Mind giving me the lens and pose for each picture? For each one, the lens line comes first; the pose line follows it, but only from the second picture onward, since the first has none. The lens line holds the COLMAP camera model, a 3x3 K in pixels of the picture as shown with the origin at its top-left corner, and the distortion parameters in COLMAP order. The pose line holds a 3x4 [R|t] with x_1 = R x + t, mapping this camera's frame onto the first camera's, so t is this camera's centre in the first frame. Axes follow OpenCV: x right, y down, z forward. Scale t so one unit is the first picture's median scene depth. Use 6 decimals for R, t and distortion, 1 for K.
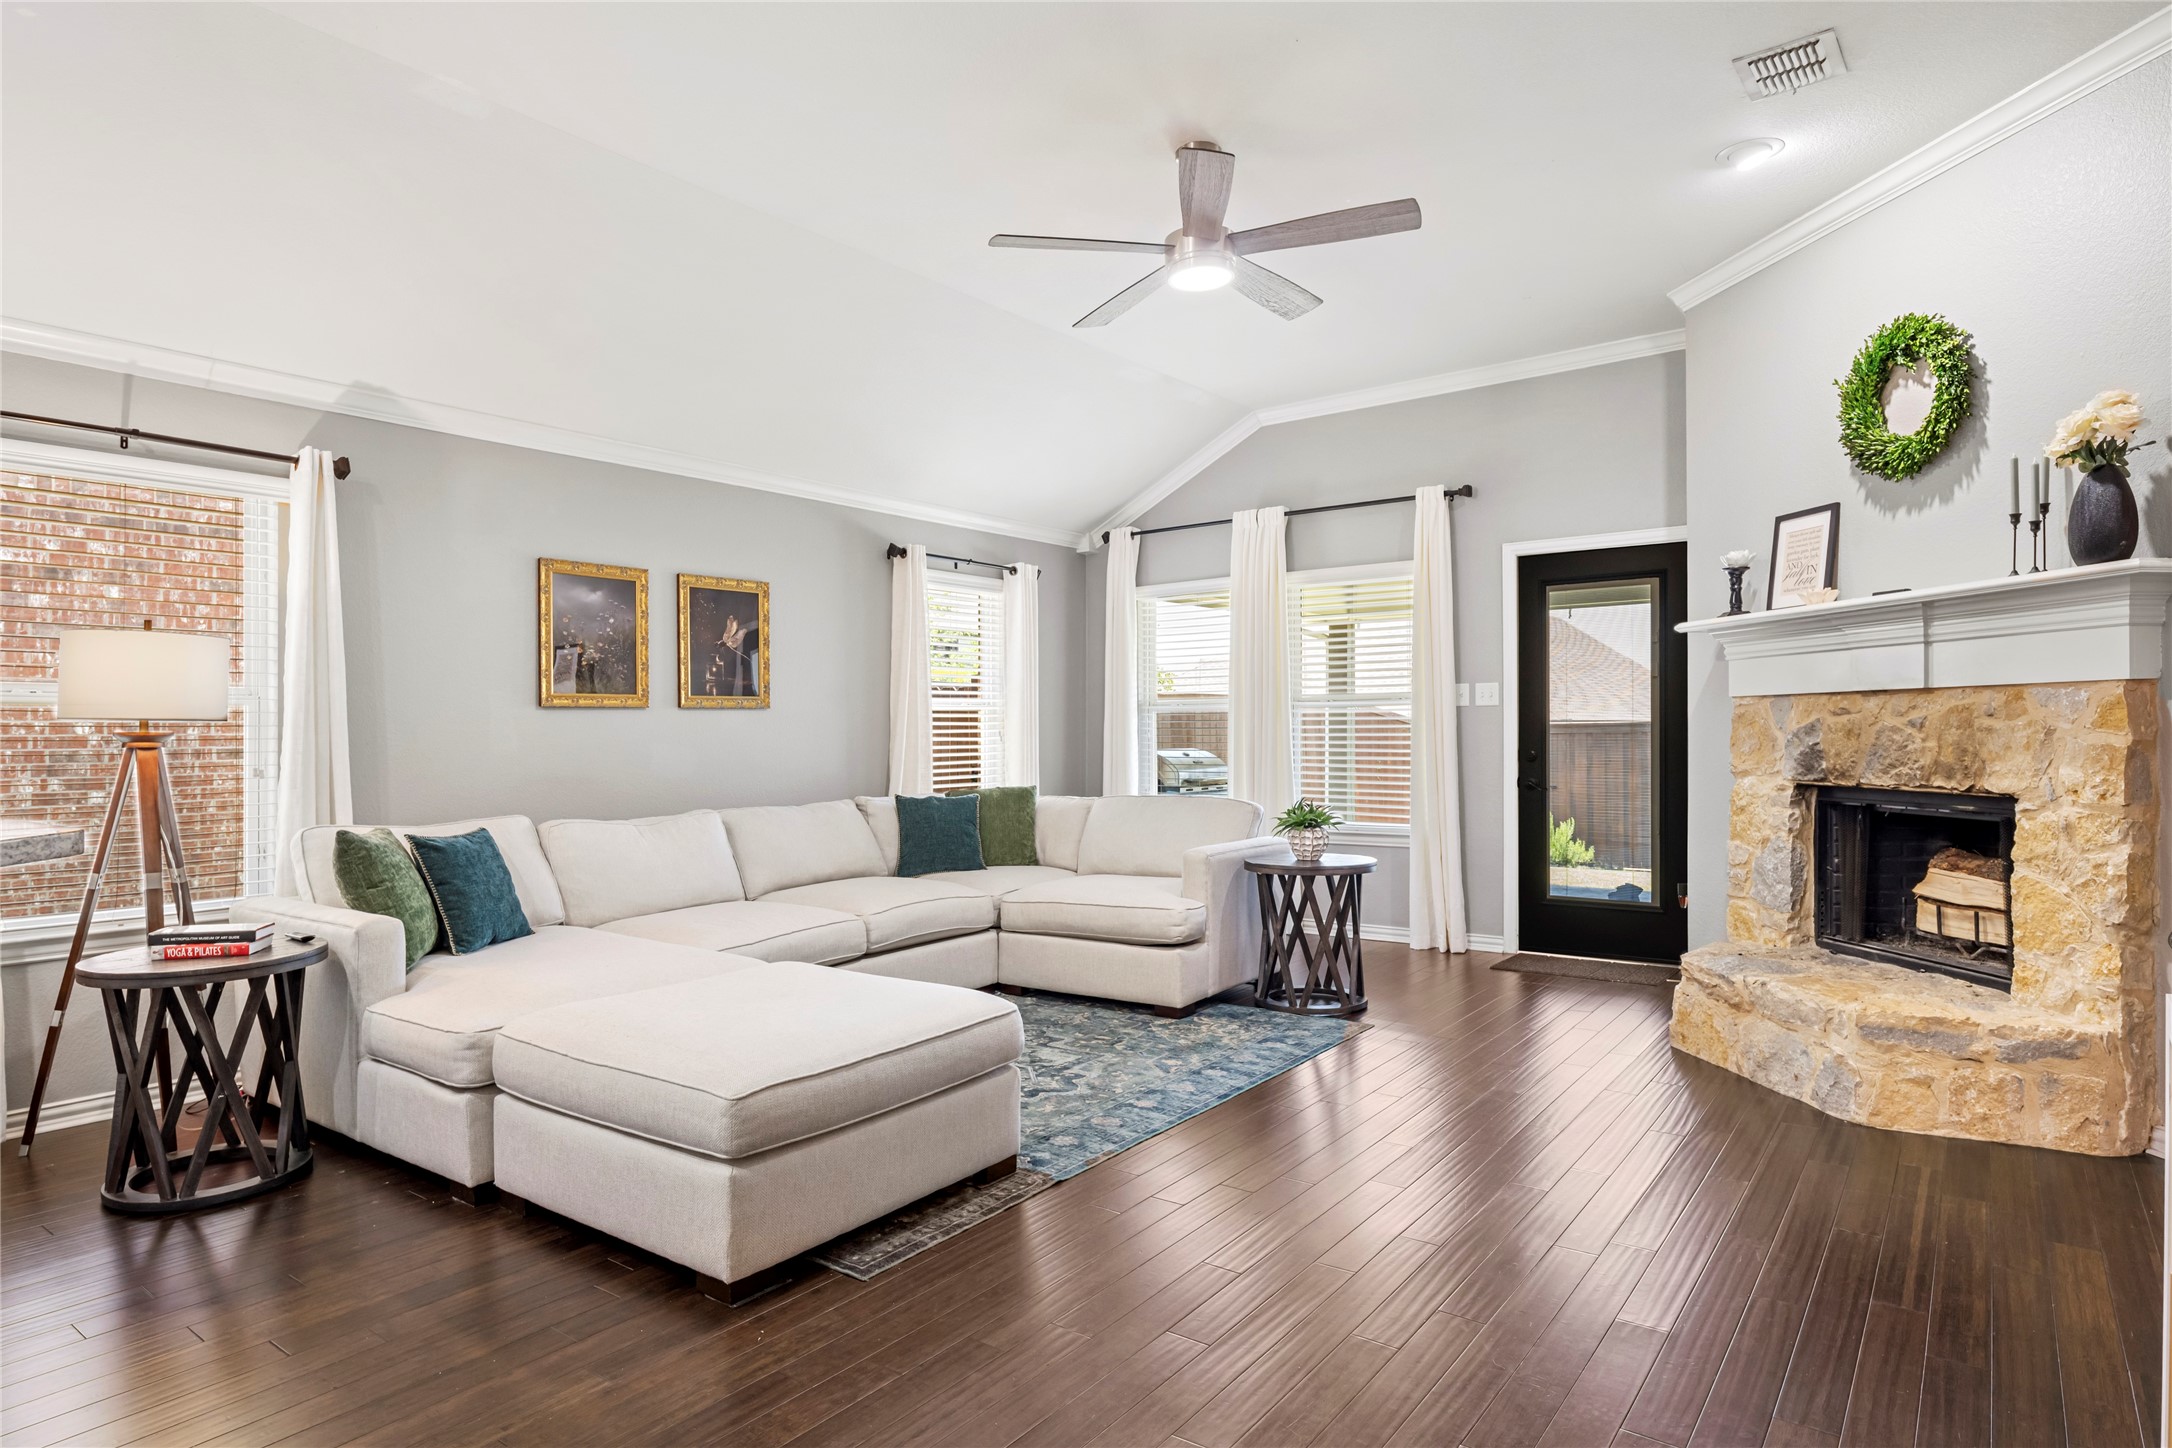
lens RADIAL K [[1224.5, 0, 1075.8], [0, 1224.5, 736.5], [0, 0, 1]] dist [-0.002288, -0.001786]
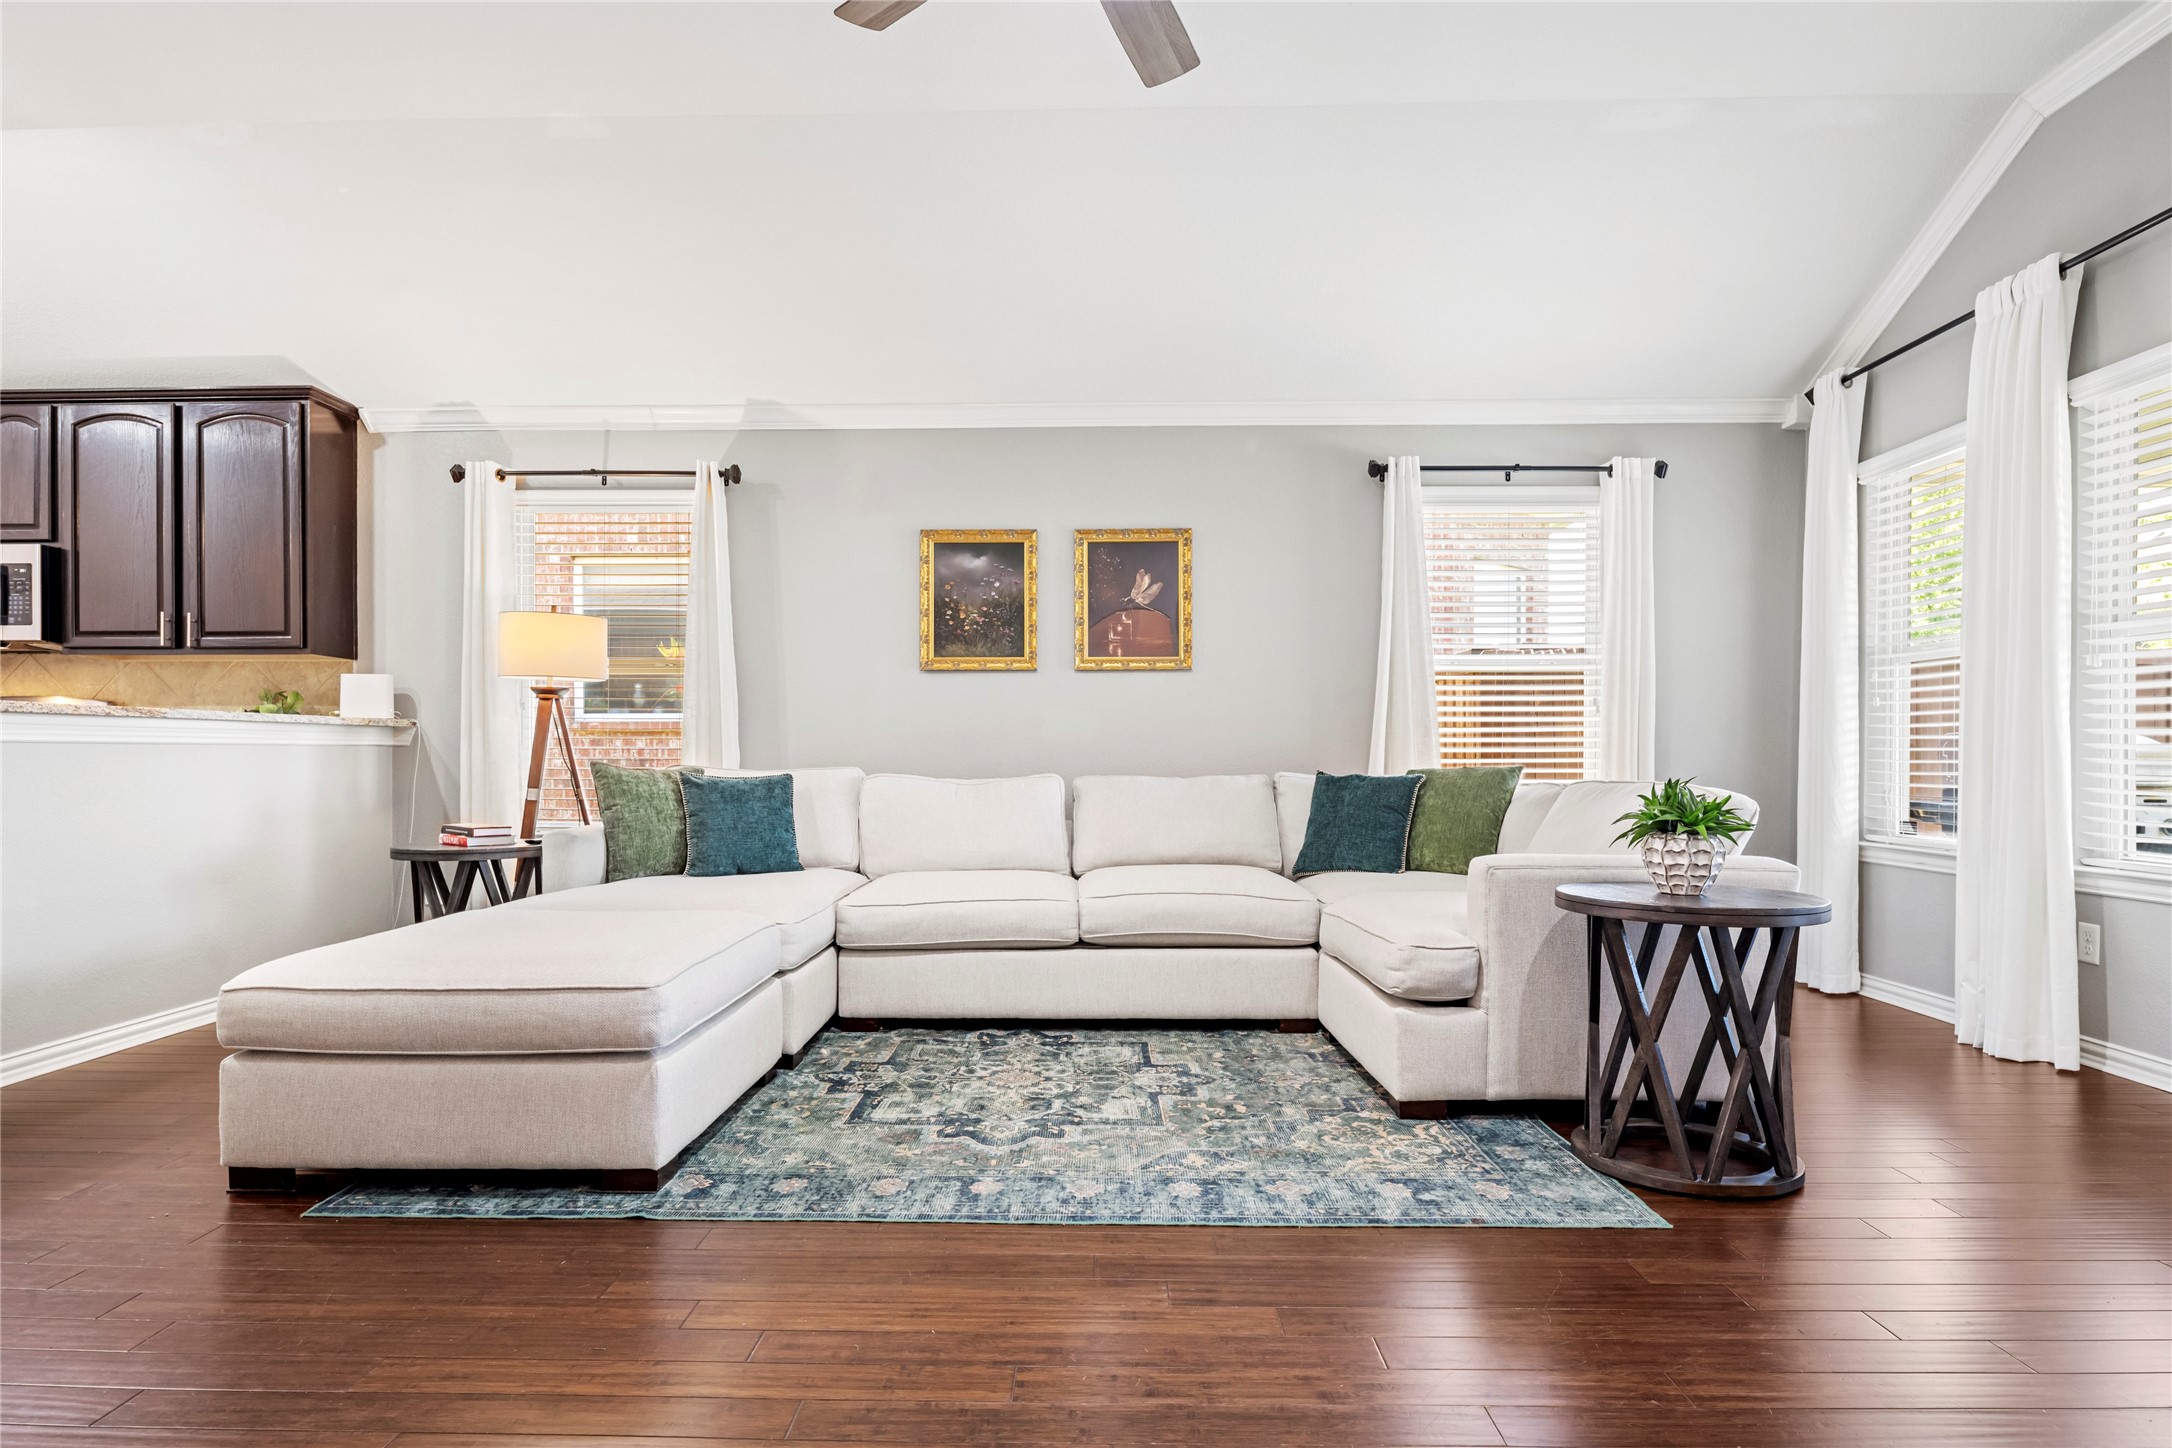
lens RADIAL K [[1188.5, 0, 1070.3], [0, 1188.5, 768.4], [0, 0, 1]] dist [-0.001464, -0.000762]
pose [[0.583259, 0.019928, -0.812042, 0.535772], [-0.011717, 0.999801, 0.016120, 0.047650], [0.812202, 0.000113, 0.583376, 0.564096]]
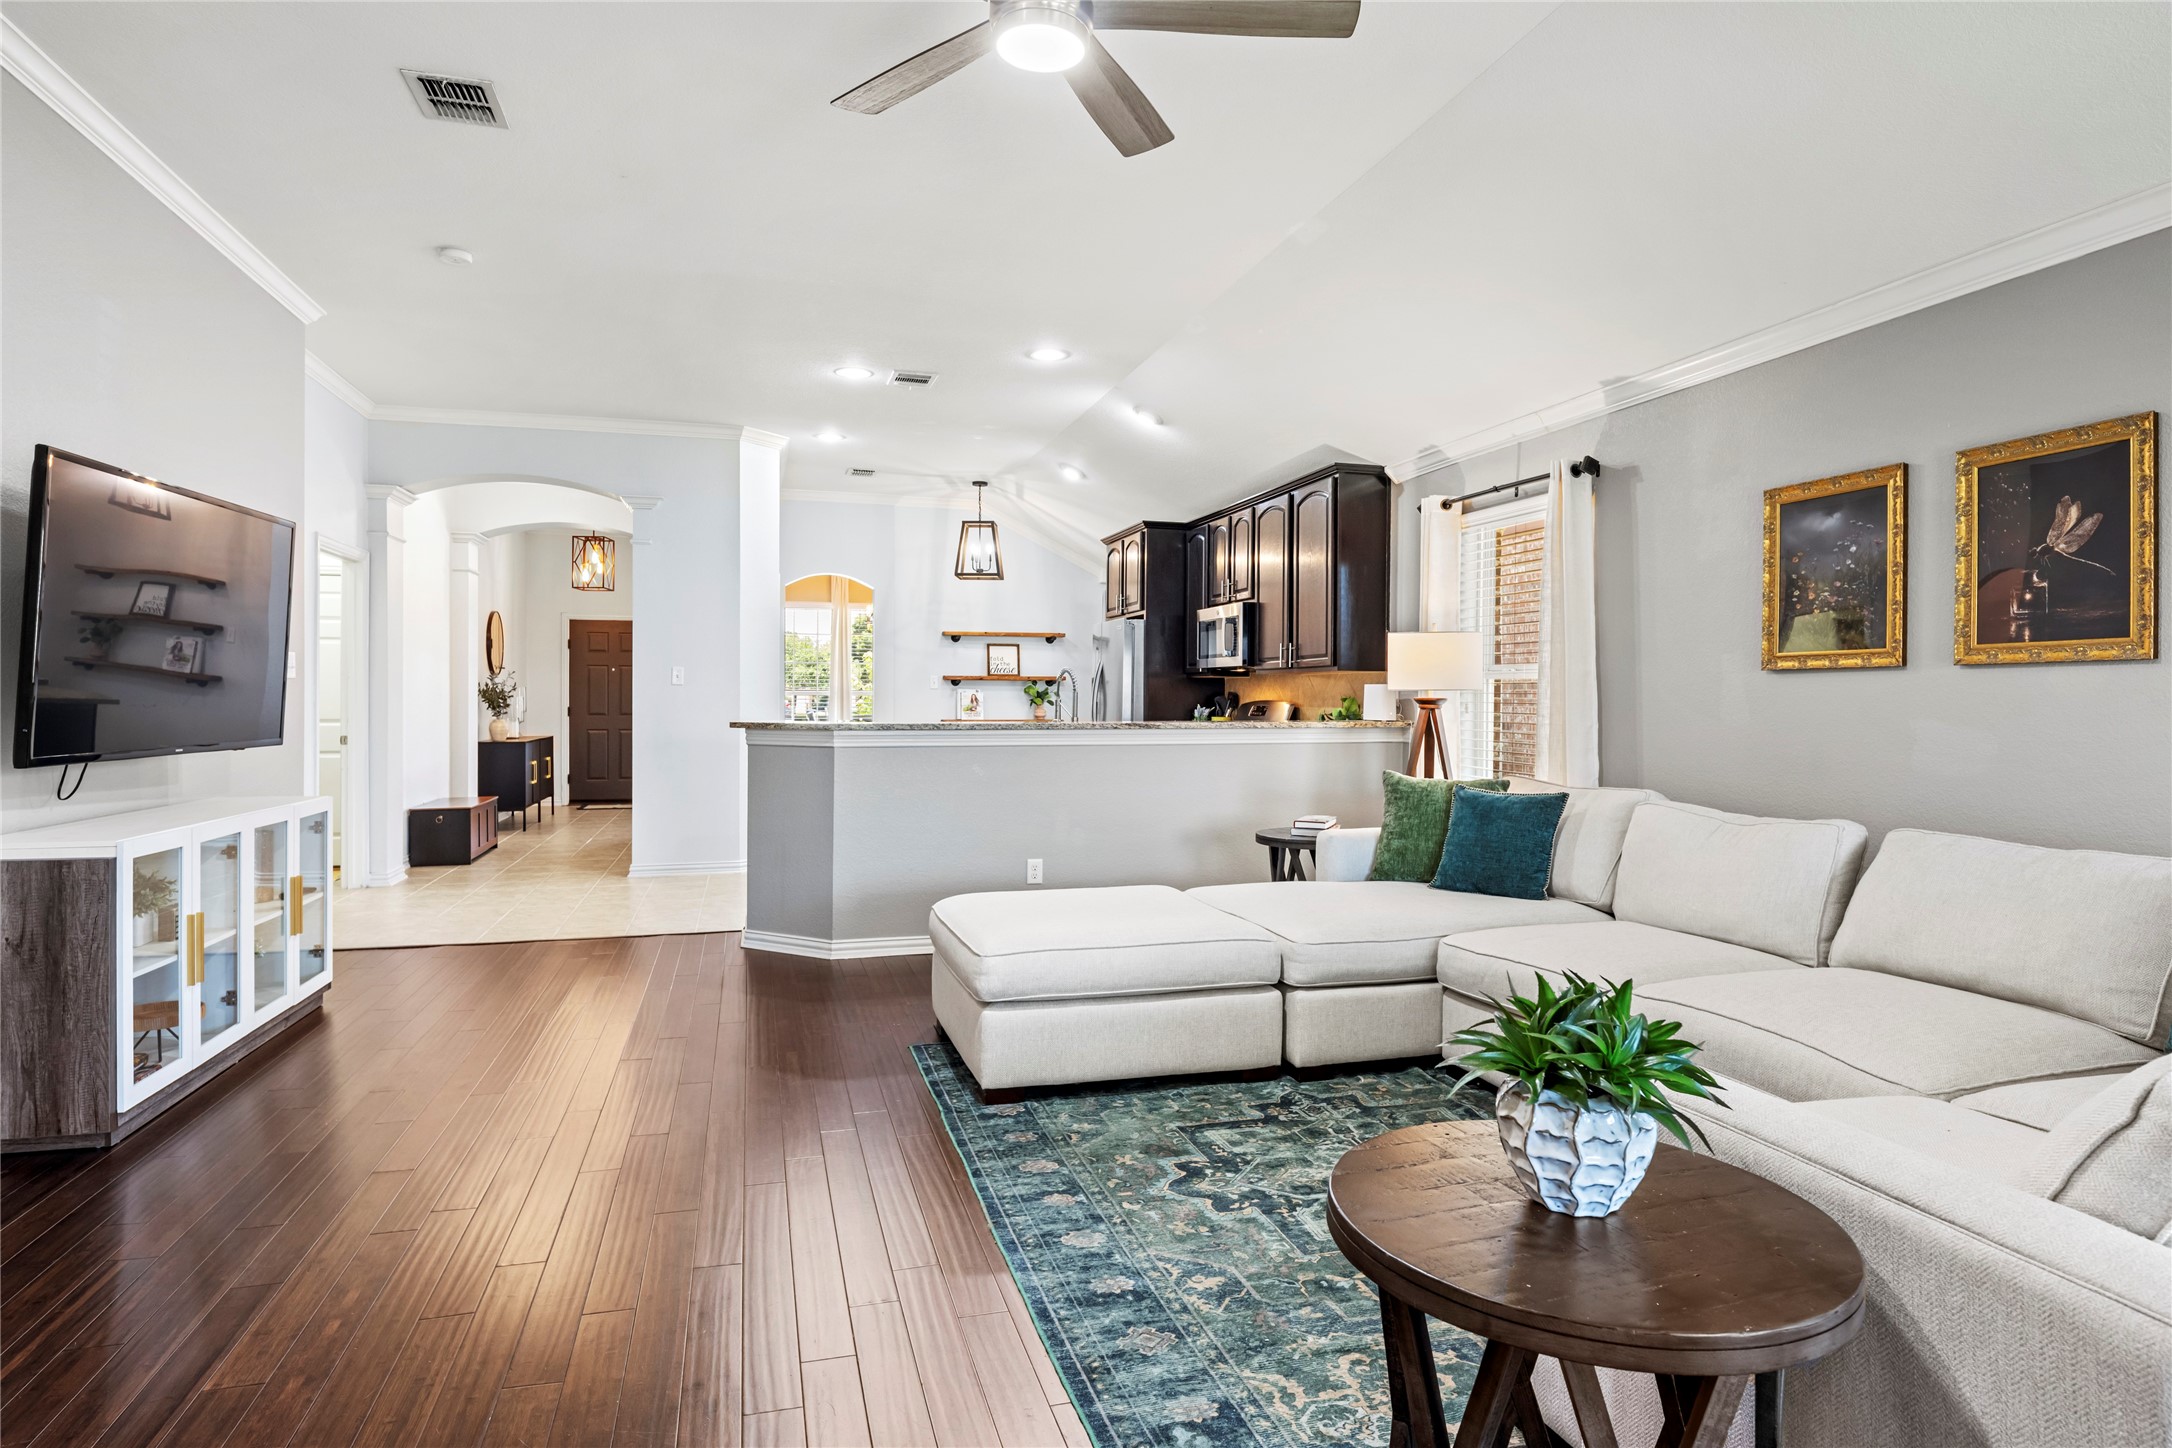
lens RADIAL K [[1200.1, 0, 1076.6], [0, 1200.1, 699.7], [0, 0, 1]] dist [-0.001500, -0.004543]
pose [[-0.612305, 0.010303, -0.790555, 0.549379], [-0.001140, 0.999903, 0.013914, -0.017221], [0.790621, 0.009420, -0.612233, 1.265142]]
